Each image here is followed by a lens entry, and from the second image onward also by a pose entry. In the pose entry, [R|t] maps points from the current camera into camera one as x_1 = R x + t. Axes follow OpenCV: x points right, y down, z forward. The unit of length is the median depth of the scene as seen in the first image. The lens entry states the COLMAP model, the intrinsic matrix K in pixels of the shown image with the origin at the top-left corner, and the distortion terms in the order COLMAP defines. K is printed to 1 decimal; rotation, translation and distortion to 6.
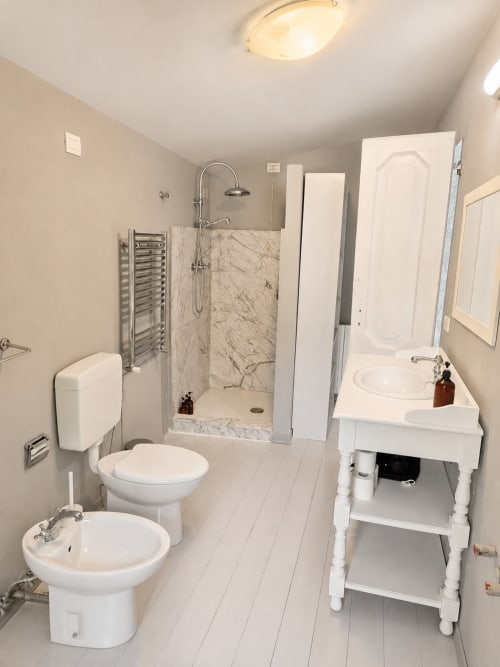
lens RADIAL K [[465.1, 0, 250.7], [0, 465.1, 334.4], [0, 0, 1]] dist [0.001320, -0.002260]
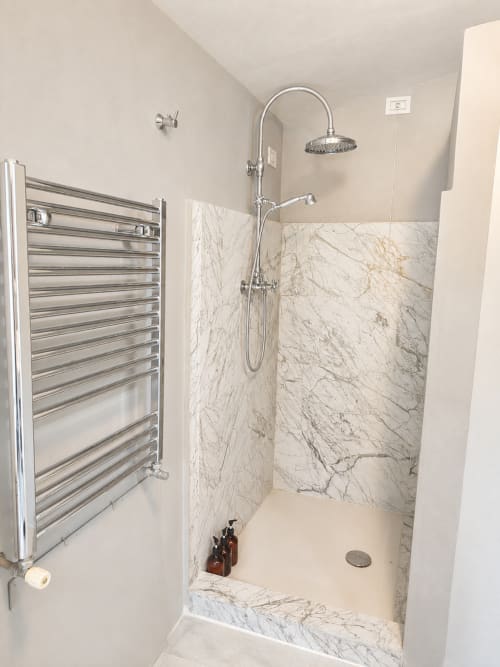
lens RADIAL K [[465.1, 0, 248.0], [0, 465.1, 333.3], [0, 0, 1]] dist [0.001320, -0.002260]
pose [[0.984902, 0.020453, -0.171898, -0.023444], [-0.028987, 0.998461, -0.047281, -0.060061], [0.170666, 0.051550, 0.983980, 0.431227]]
